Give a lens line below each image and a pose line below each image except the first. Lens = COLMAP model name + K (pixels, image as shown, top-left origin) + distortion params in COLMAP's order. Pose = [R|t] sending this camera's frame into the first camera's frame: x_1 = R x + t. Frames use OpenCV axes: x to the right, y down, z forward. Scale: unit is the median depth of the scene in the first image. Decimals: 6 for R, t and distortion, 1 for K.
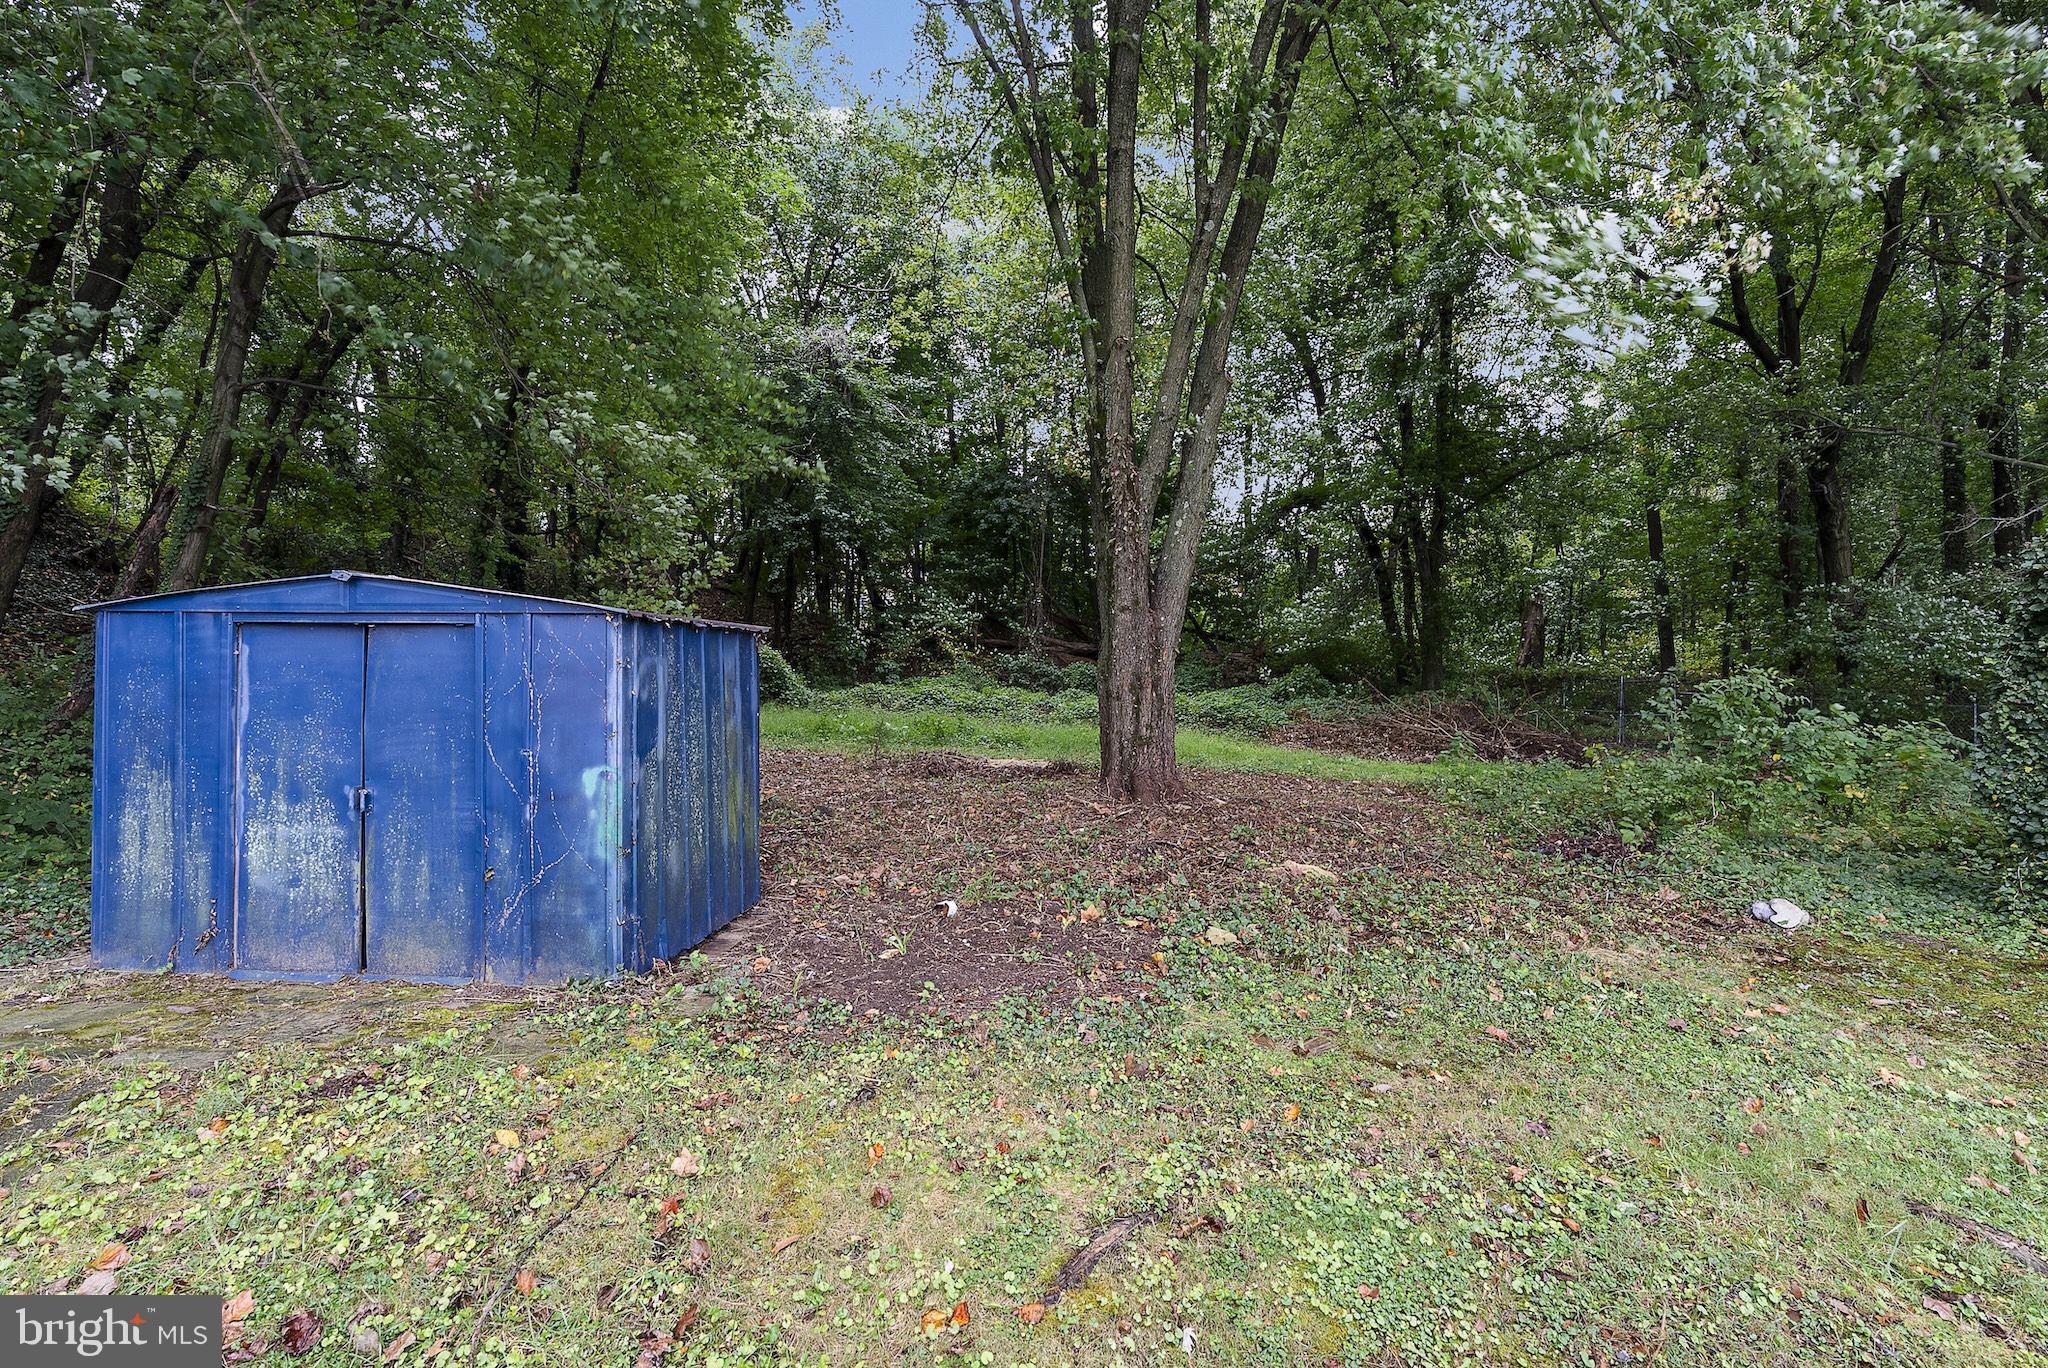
lens RADIAL K [[967.3, 0, 1024.0], [0, 967.3, 684.0], [0, 0, 1]] dist [-0.008414, 0.000325]
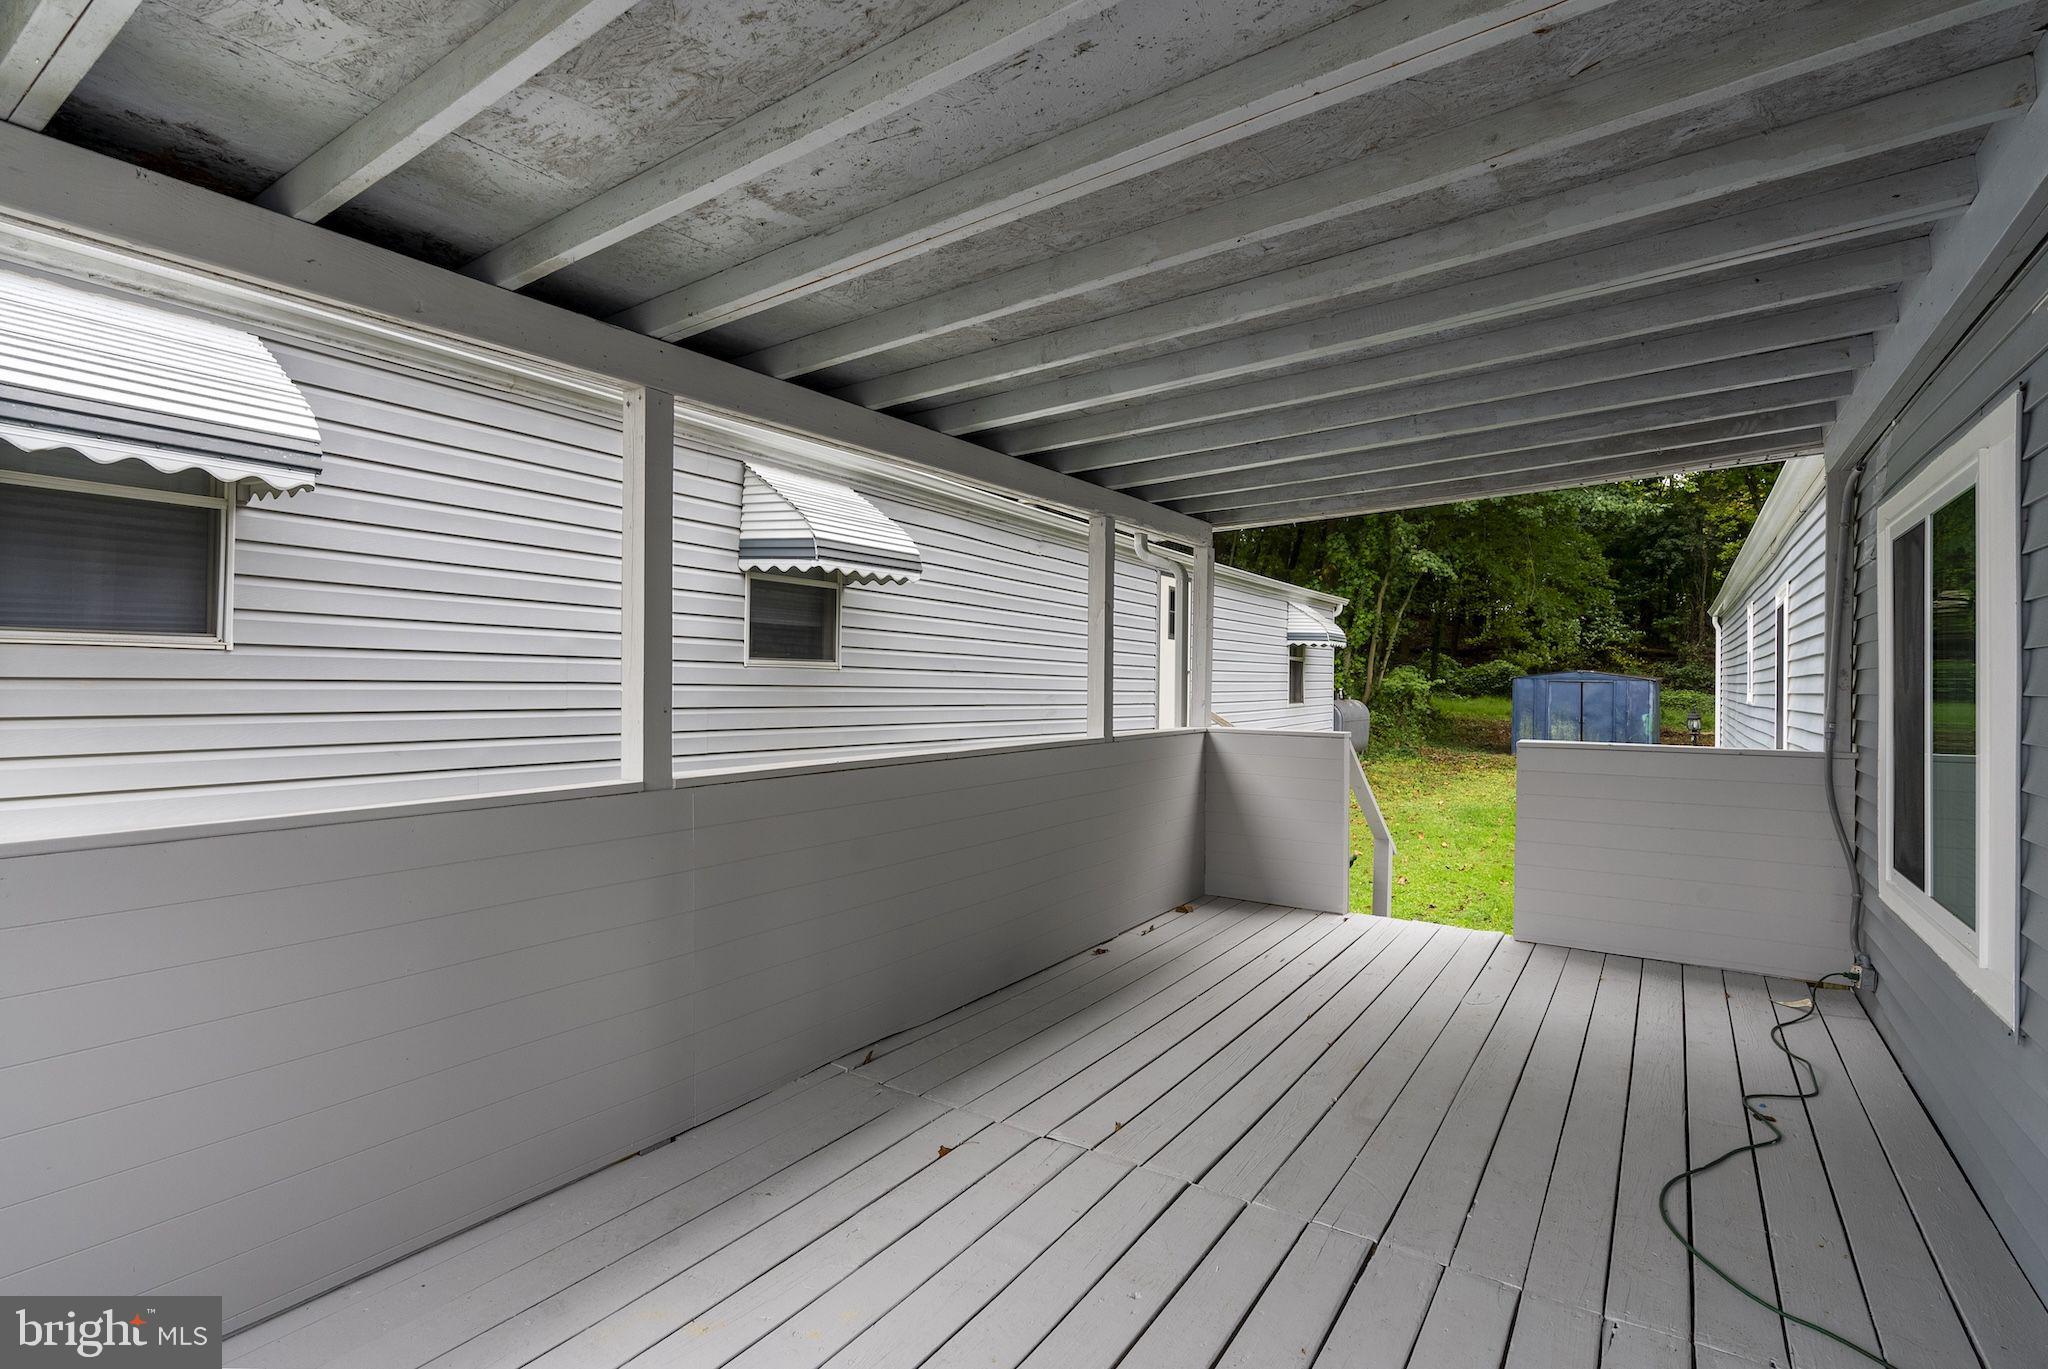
lens RADIAL K [[967.3, 0, 1024.0], [0, 967.3, 684.5], [0, 0, 1]] dist [-0.008414, 0.000325]
pose [[0.842818, -0.002440, -0.538193, -0.053576], [0.003494, 0.999993, 0.000938, -0.007815], [0.538187, -0.002671, 0.842821, -0.503399]]
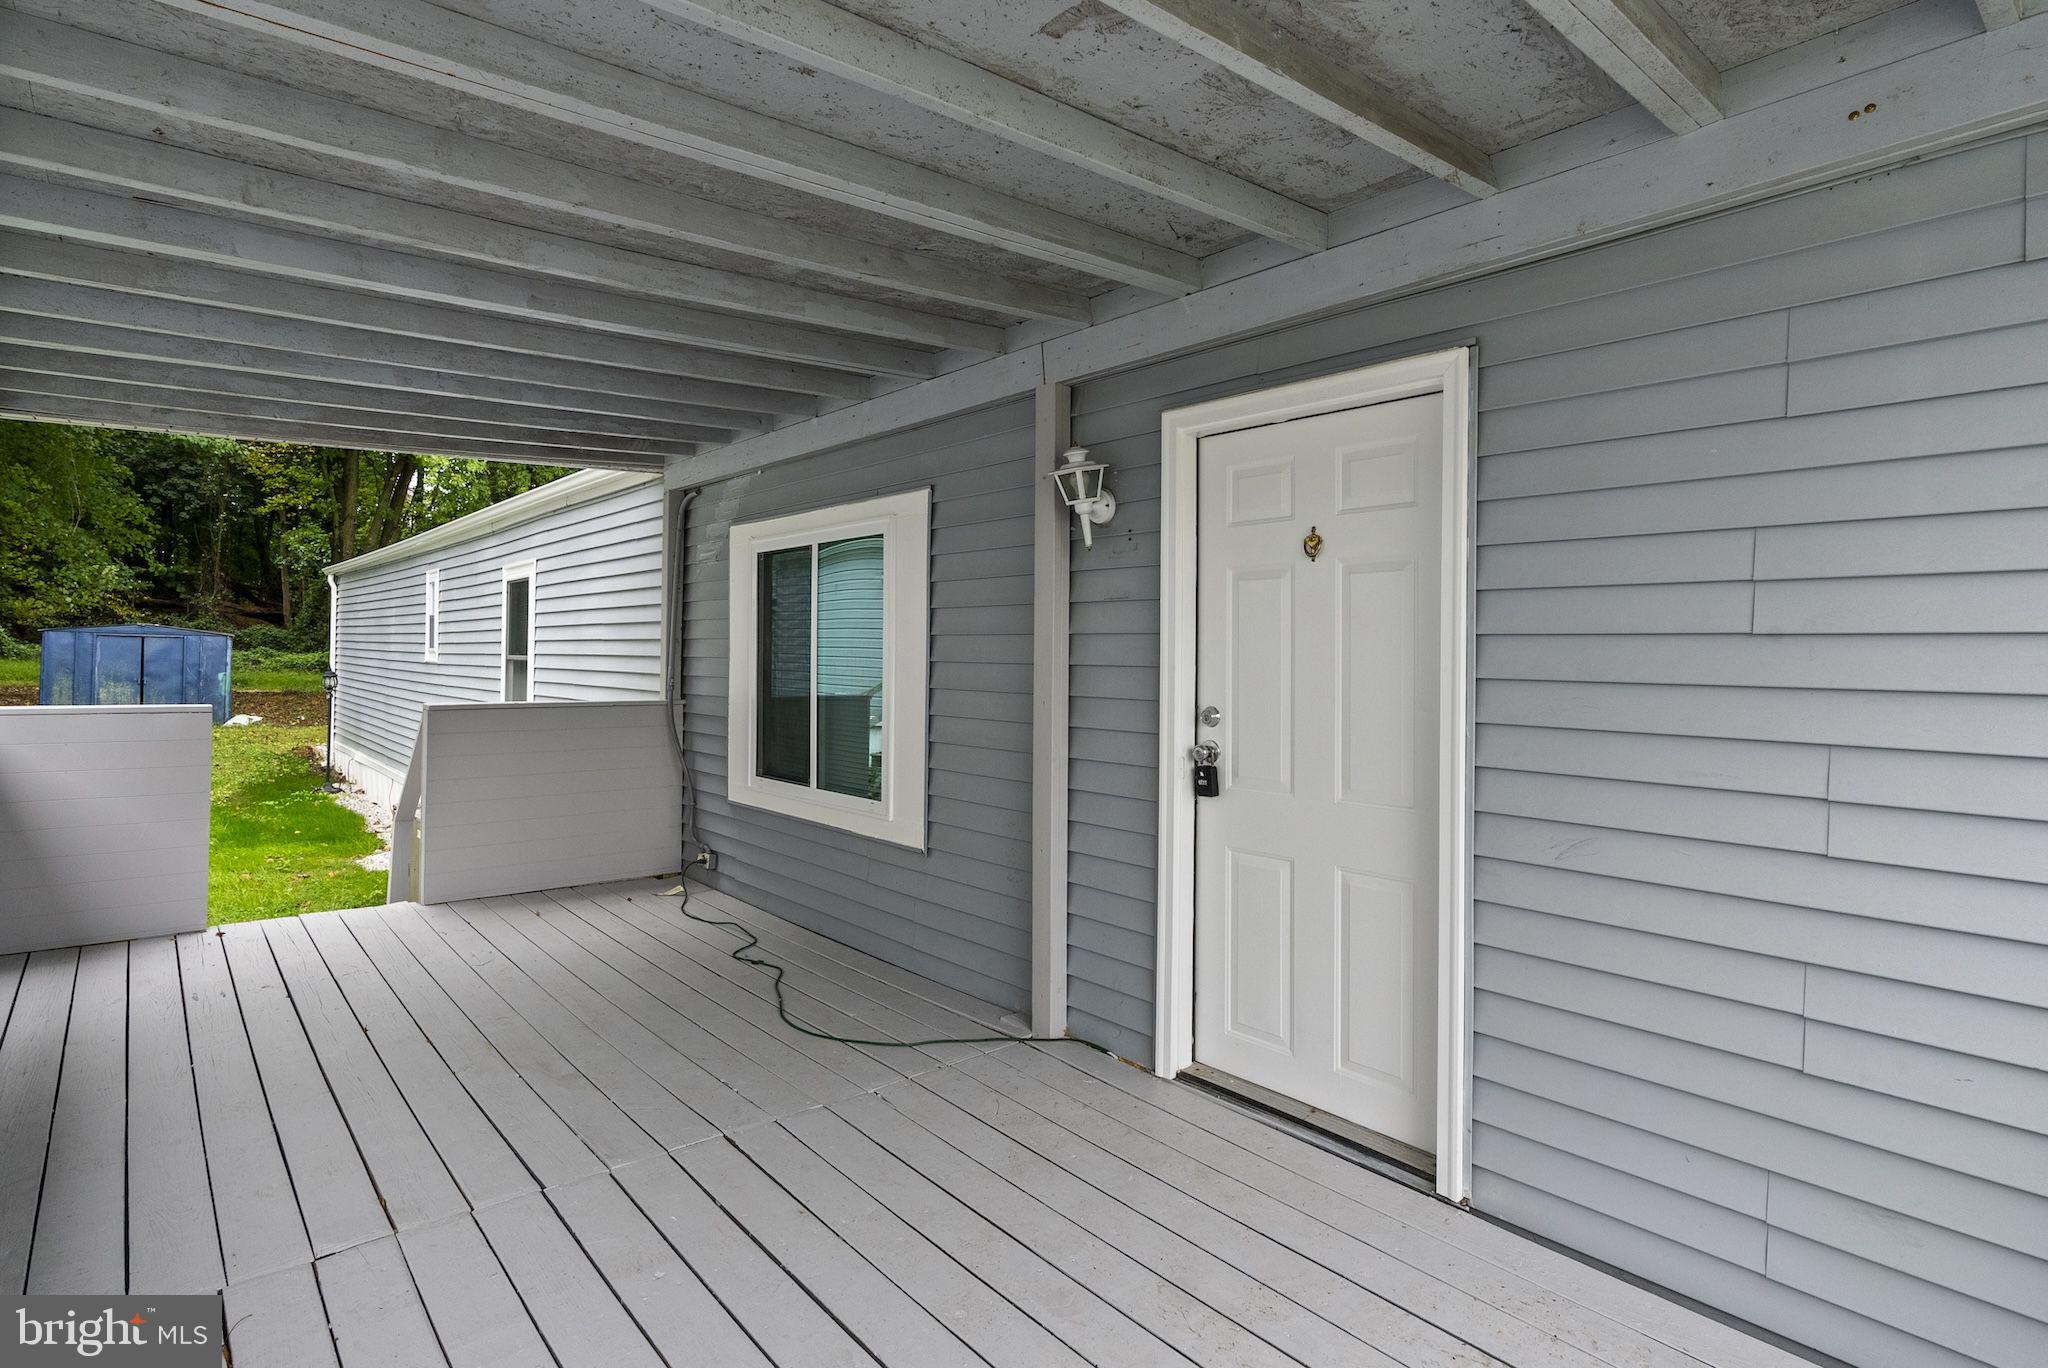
lens RADIAL K [[1026.9, 0, 949.5], [0, 1026.9, 647.5], [0, 0, 1]] dist [0.000849, 0.000184]
pose [[0.768031, 0.004150, 0.640400, -0.100192], [-0.009688, 0.999940, 0.005139, -0.008811], [-0.640340, -0.010151, 0.768025, -0.508242]]
